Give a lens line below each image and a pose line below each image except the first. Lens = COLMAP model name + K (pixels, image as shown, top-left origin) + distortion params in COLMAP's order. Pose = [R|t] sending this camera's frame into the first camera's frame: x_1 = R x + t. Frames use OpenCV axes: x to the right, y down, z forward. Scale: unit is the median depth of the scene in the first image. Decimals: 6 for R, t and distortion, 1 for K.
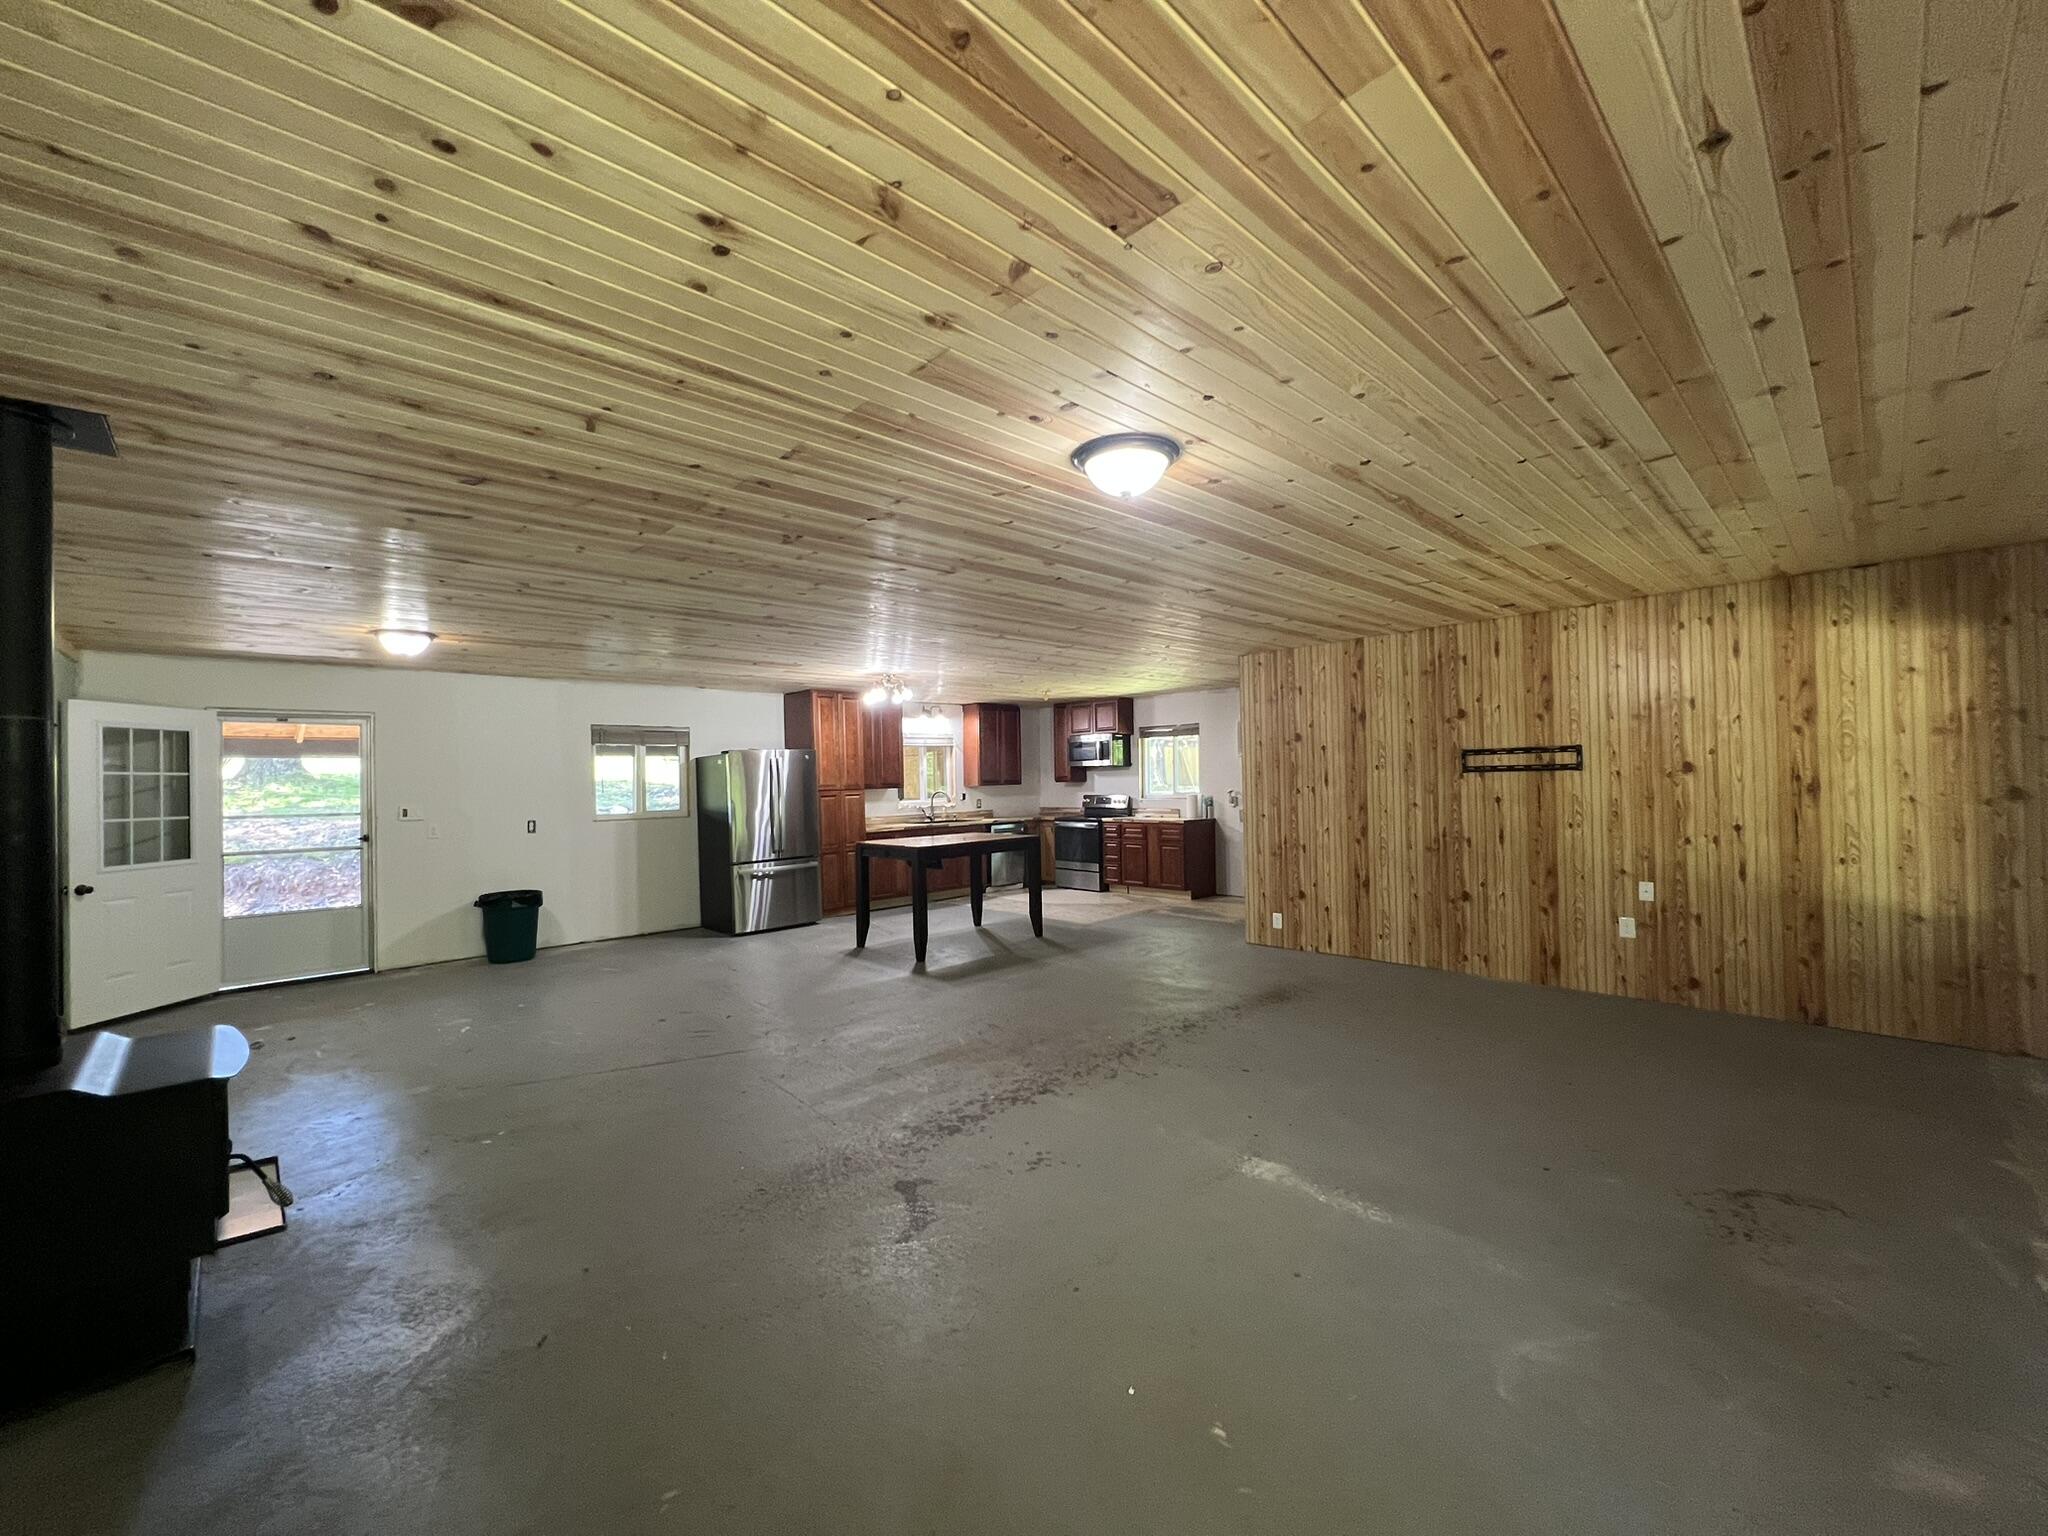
lens RADIAL K [[817.3, 0, 1026.3], [0, 817.3, 769.1], [0, 0, 1]] dist [-0.000420, 0.000680]
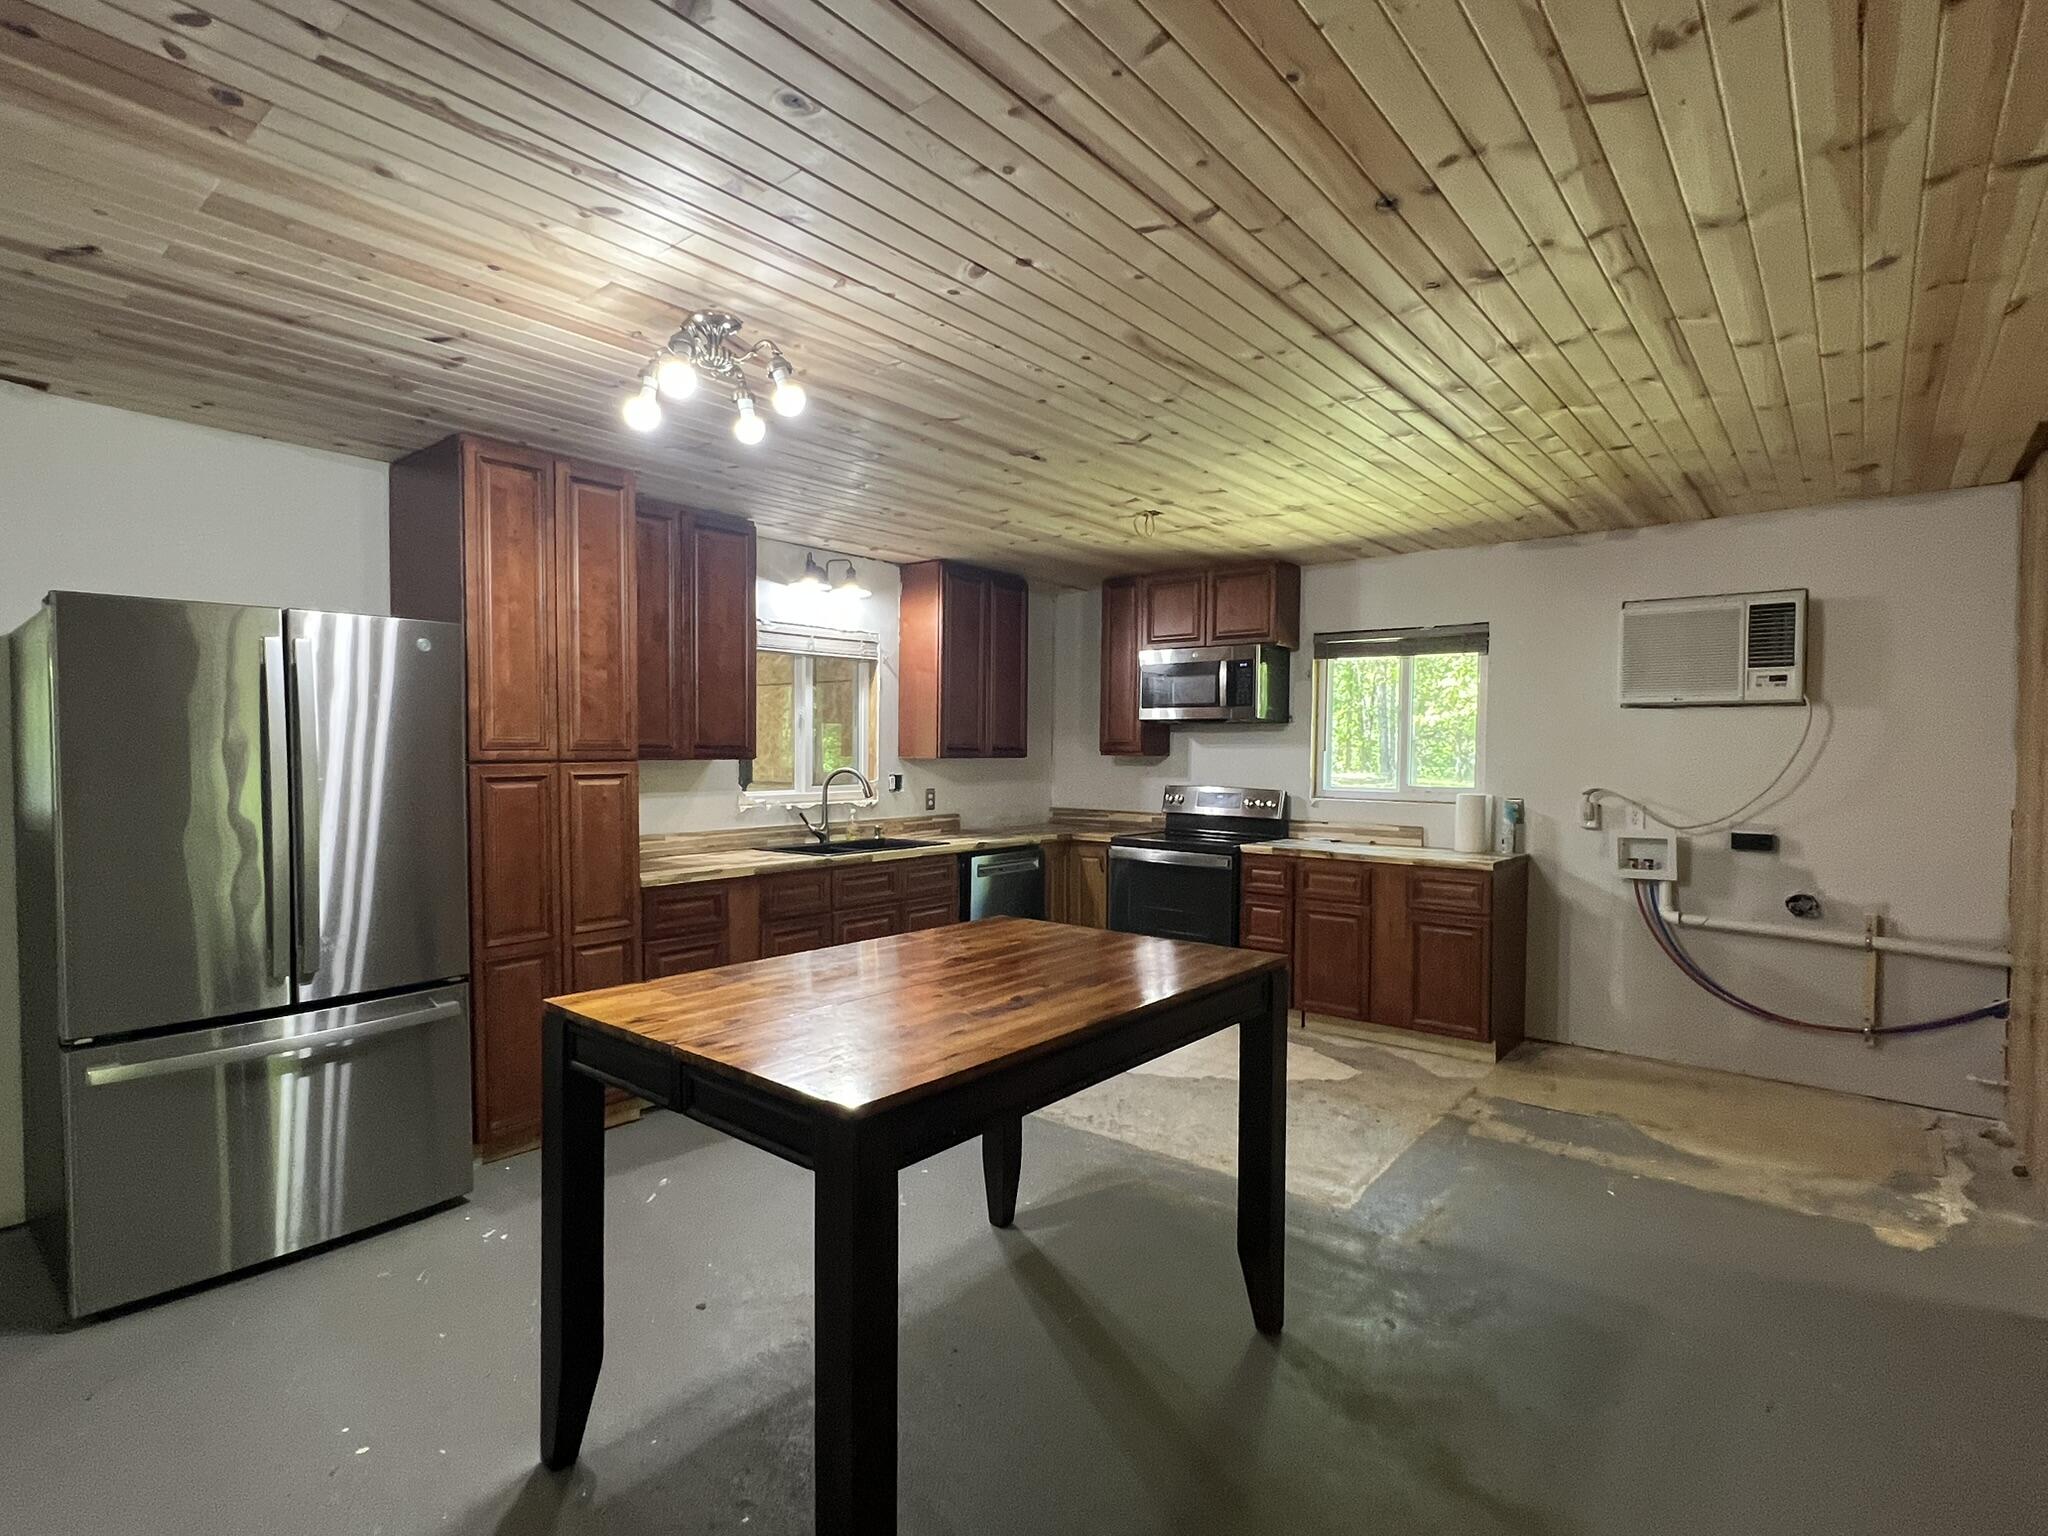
lens RADIAL K [[1015.0, 0, 1021.0], [0, 1015.0, 773.0], [0, 0, 1]] dist [-0.003648, 0.002493]
pose [[0.992669, 0.026459, 0.117937, -0.161470], [-0.030534, 0.998993, 0.032886, 0.020413], [-0.116948, -0.036246, 0.992476, 1.009279]]
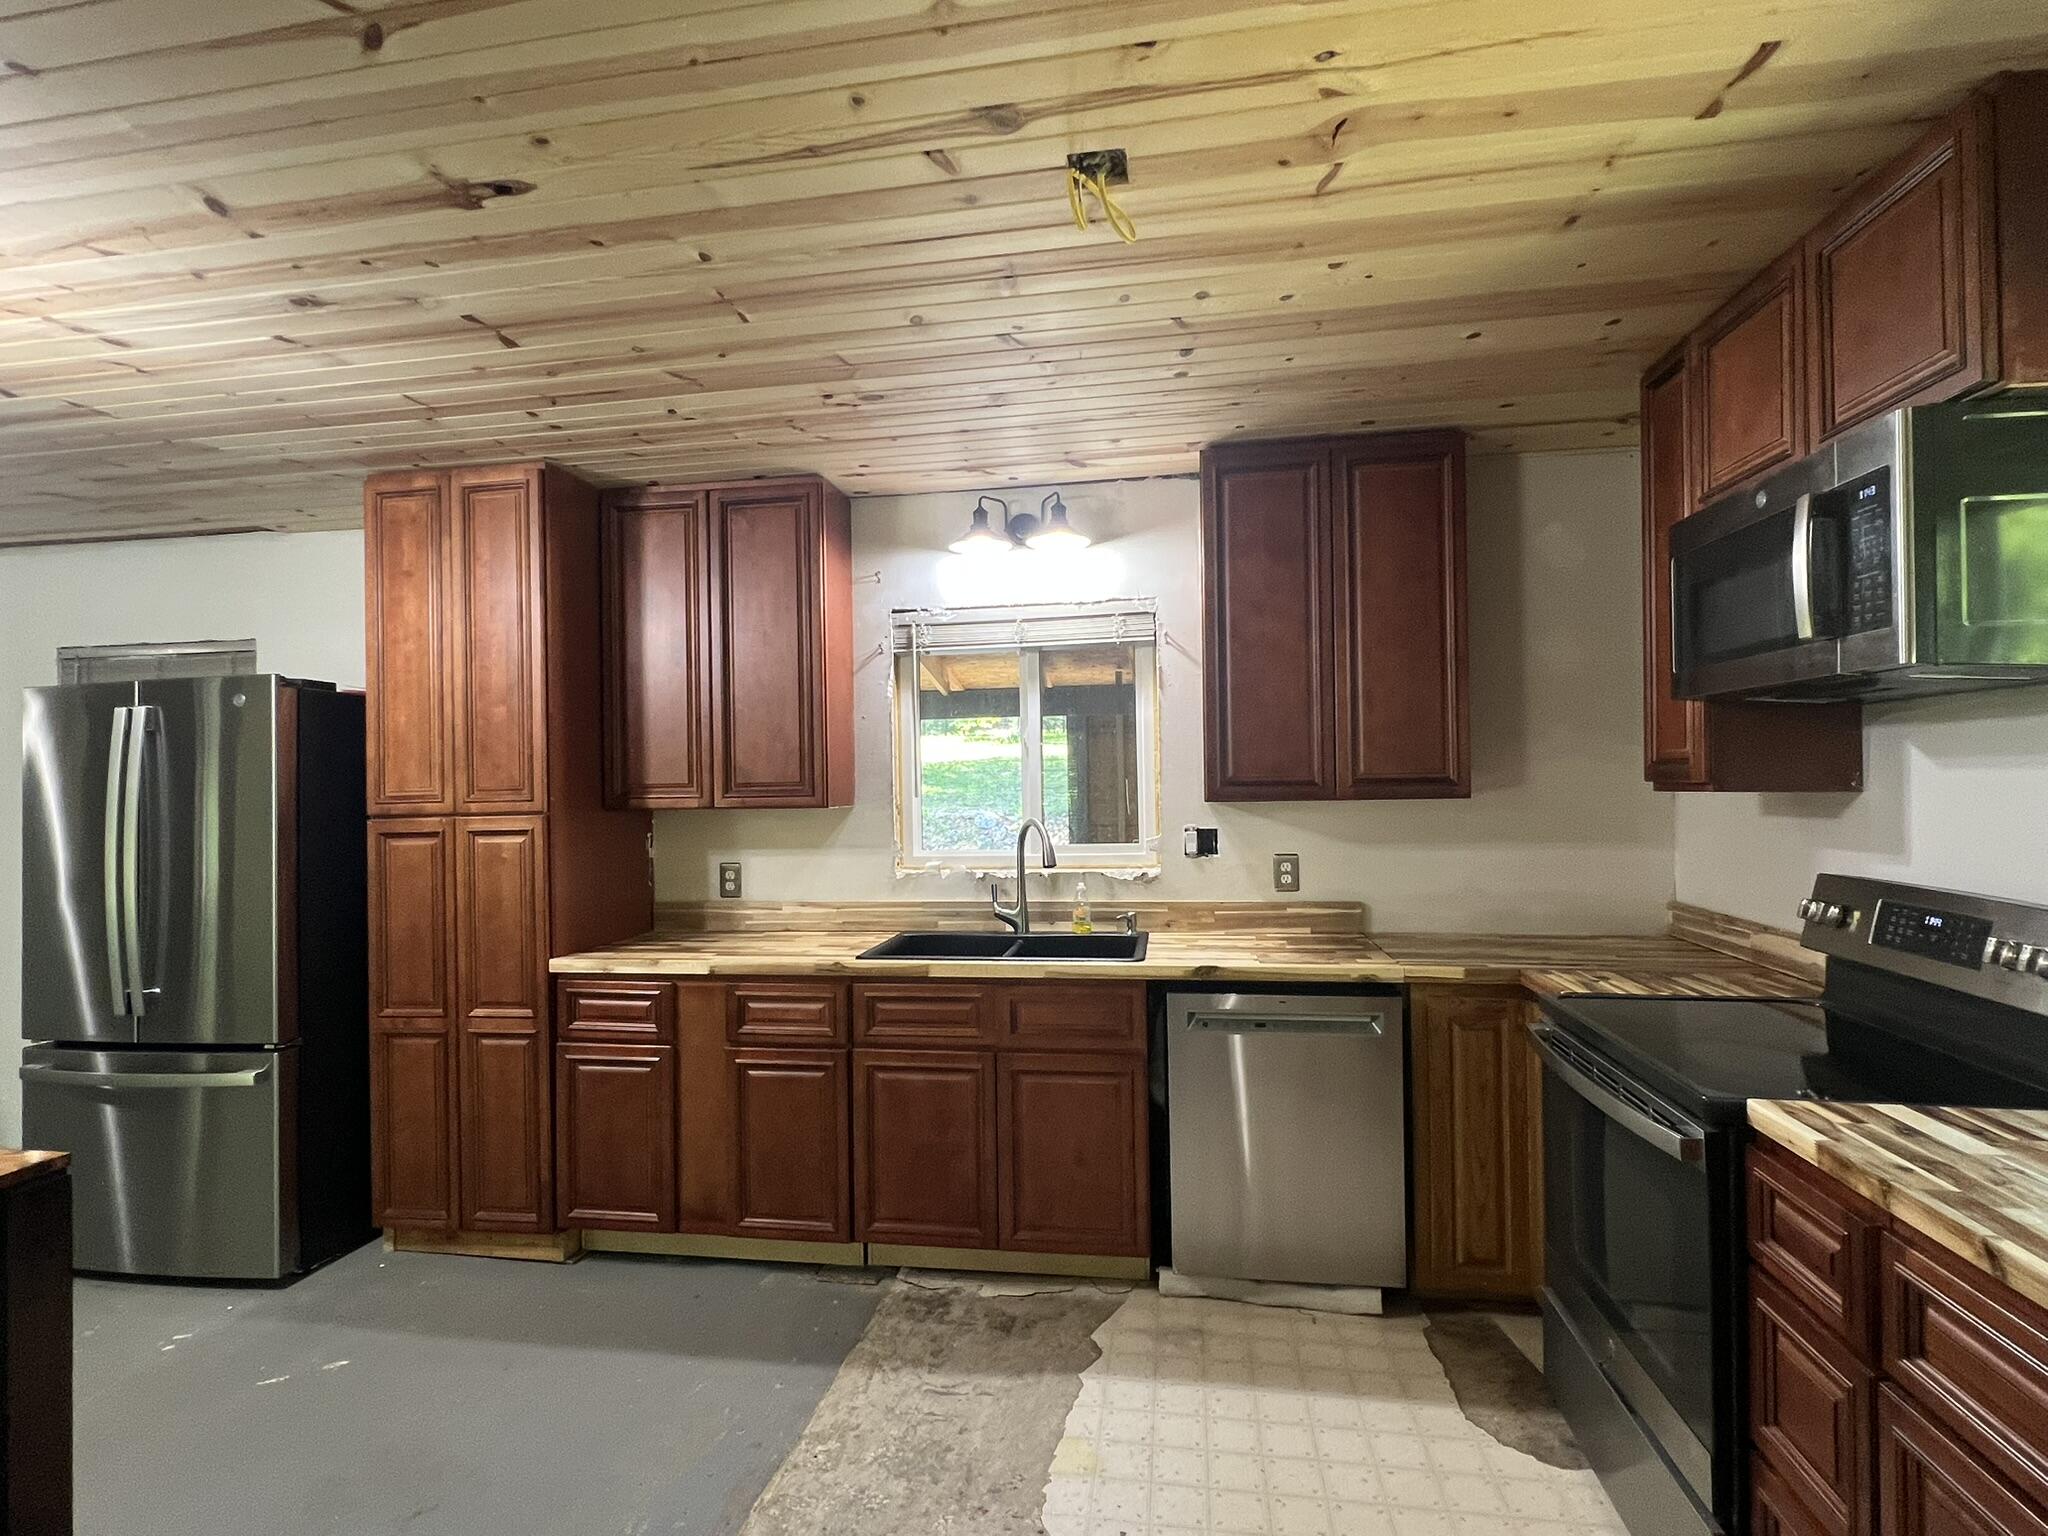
lens RADIAL K [[1015.0, 0, 1023.8], [0, 1015.0, 772.9], [0, 0, 1]] dist [-0.003648, 0.002493]
pose [[0.598066, 0.006643, -0.801419, 0.299951], [0.013547, 0.999739, 0.018397, 0.013140], [0.801332, -0.021859, 0.597820, 1.651877]]
